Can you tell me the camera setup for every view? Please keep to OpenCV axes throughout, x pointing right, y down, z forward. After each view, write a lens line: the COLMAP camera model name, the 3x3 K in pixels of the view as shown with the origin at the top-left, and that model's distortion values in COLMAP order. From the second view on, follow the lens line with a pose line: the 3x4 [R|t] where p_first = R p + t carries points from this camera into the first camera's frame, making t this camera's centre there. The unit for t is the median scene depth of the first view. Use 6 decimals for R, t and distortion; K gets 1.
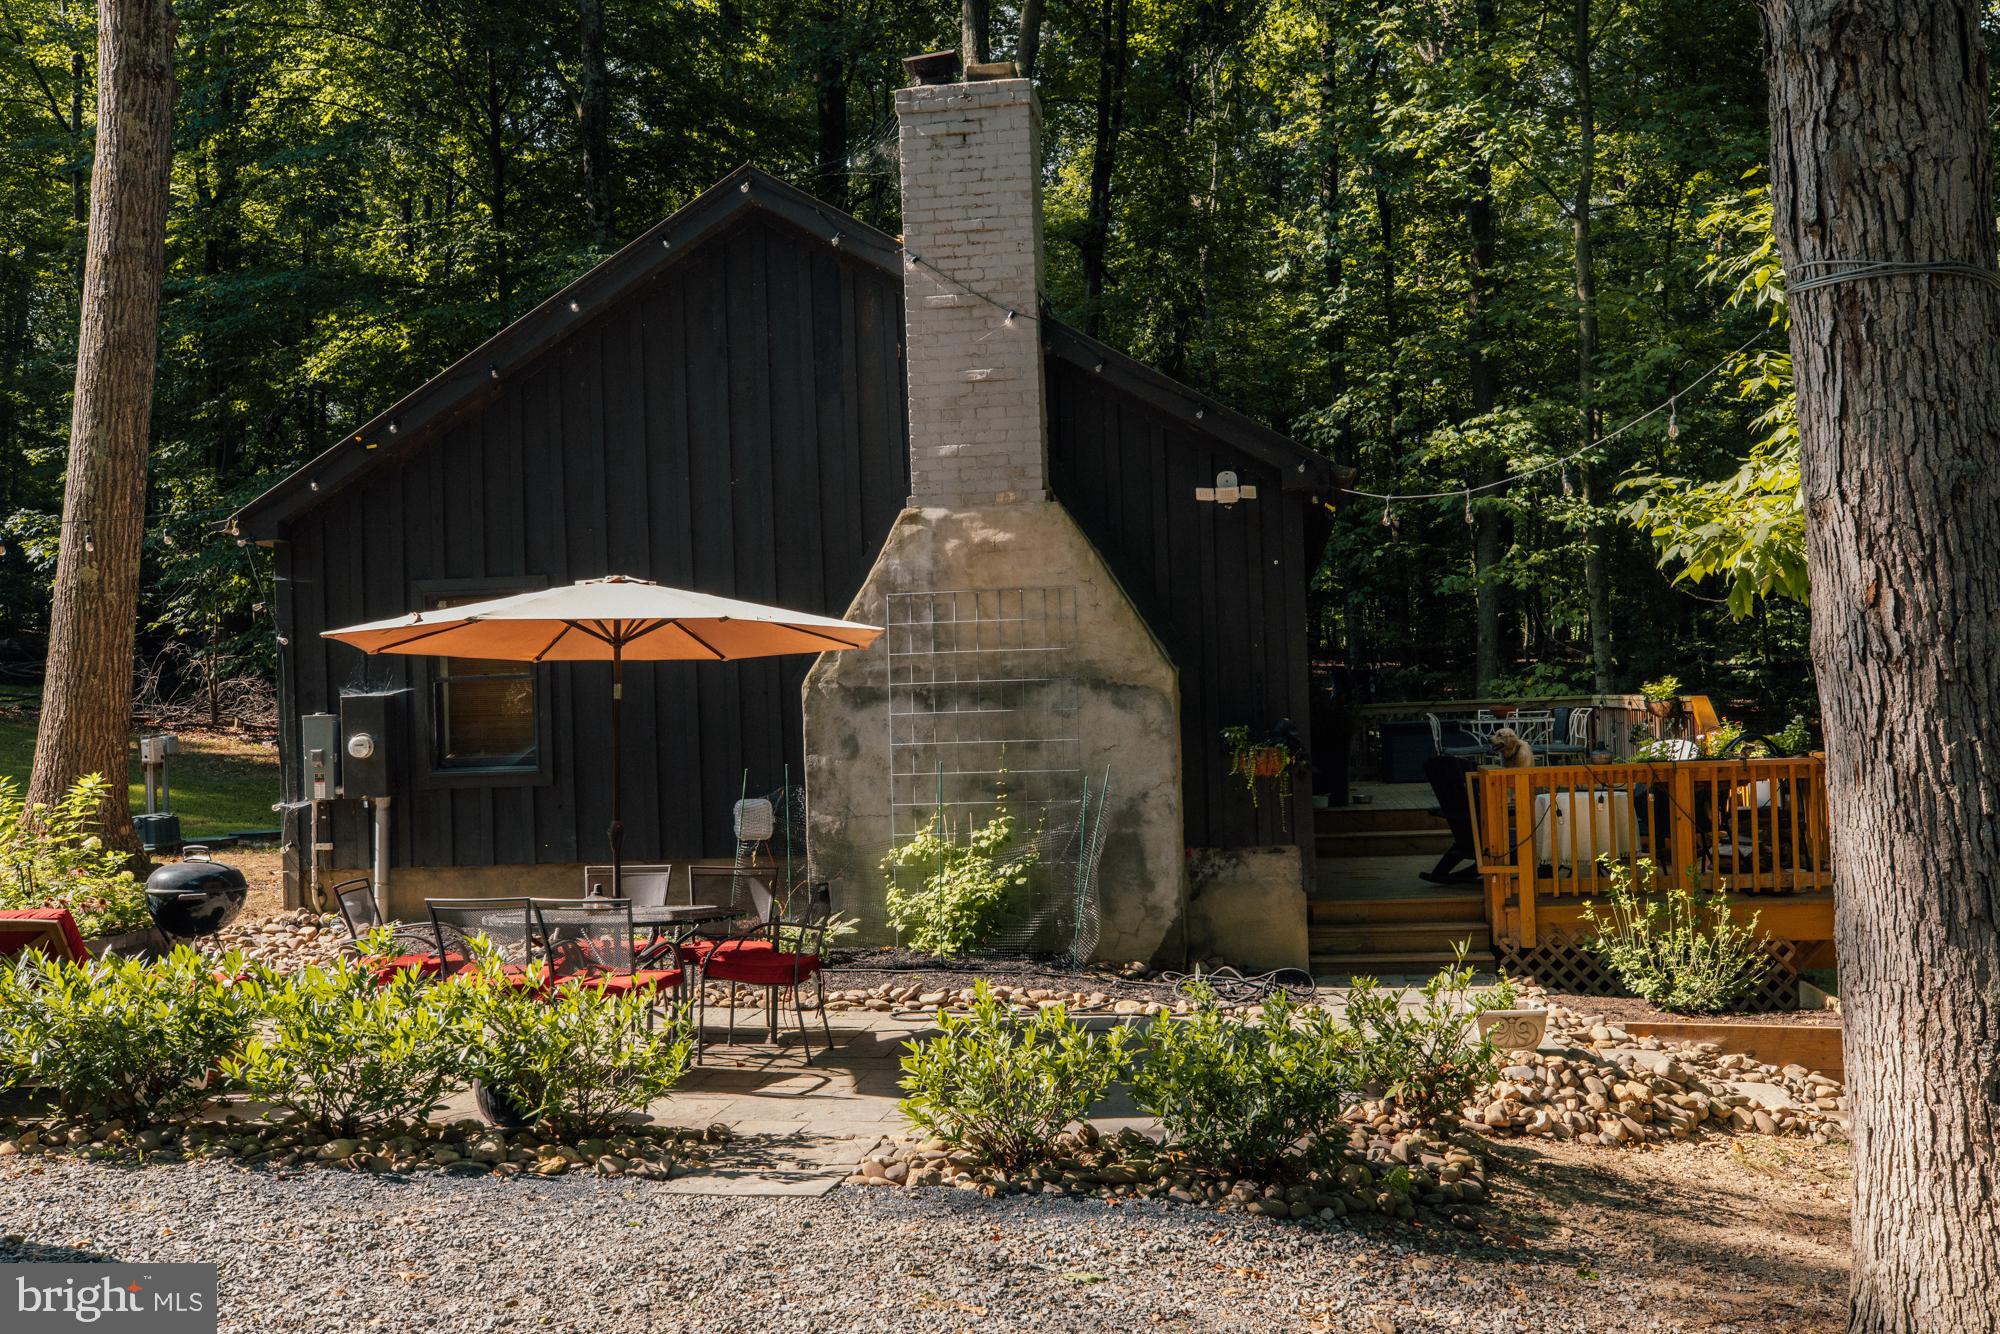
lens RADIAL K [[1800.0, 0, 1018.1], [0, 1800.0, 672.4], [0, 0, 1]] dist [-0.011026, 0.020126]
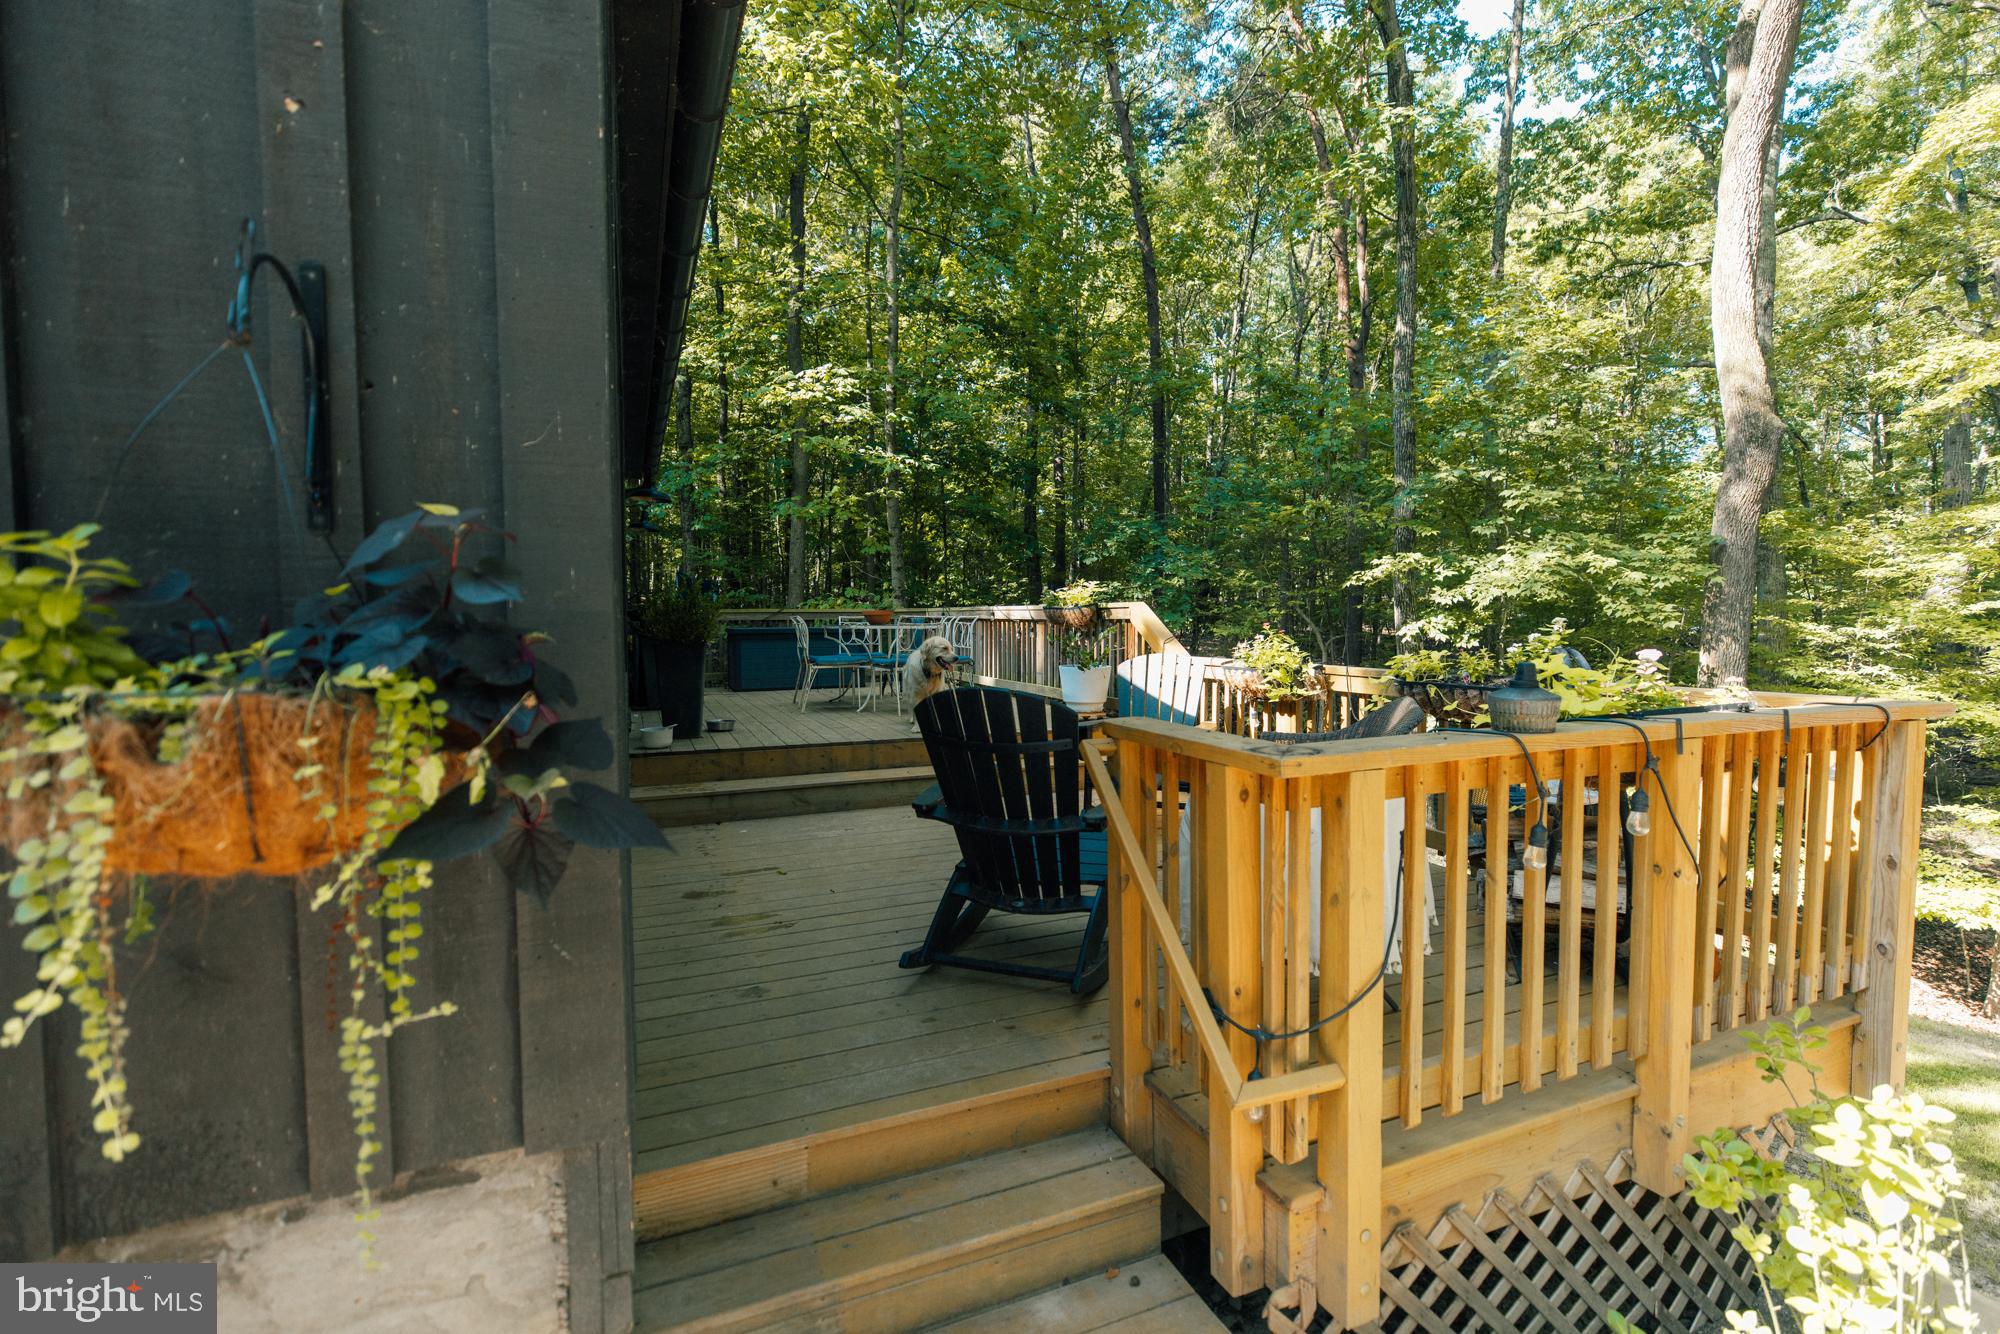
lens RADIAL K [[886.9, 0, 1015.6], [0, 886.9, 671.9], [0, 0, 1]] dist [0.003534, -0.001107]
pose [[0.854252, 0.002122, 0.519855, 0.150455], [-0.035810, 0.997856, 0.054772, 0.033896], [-0.518624, -0.065406, 0.852497, 0.897844]]
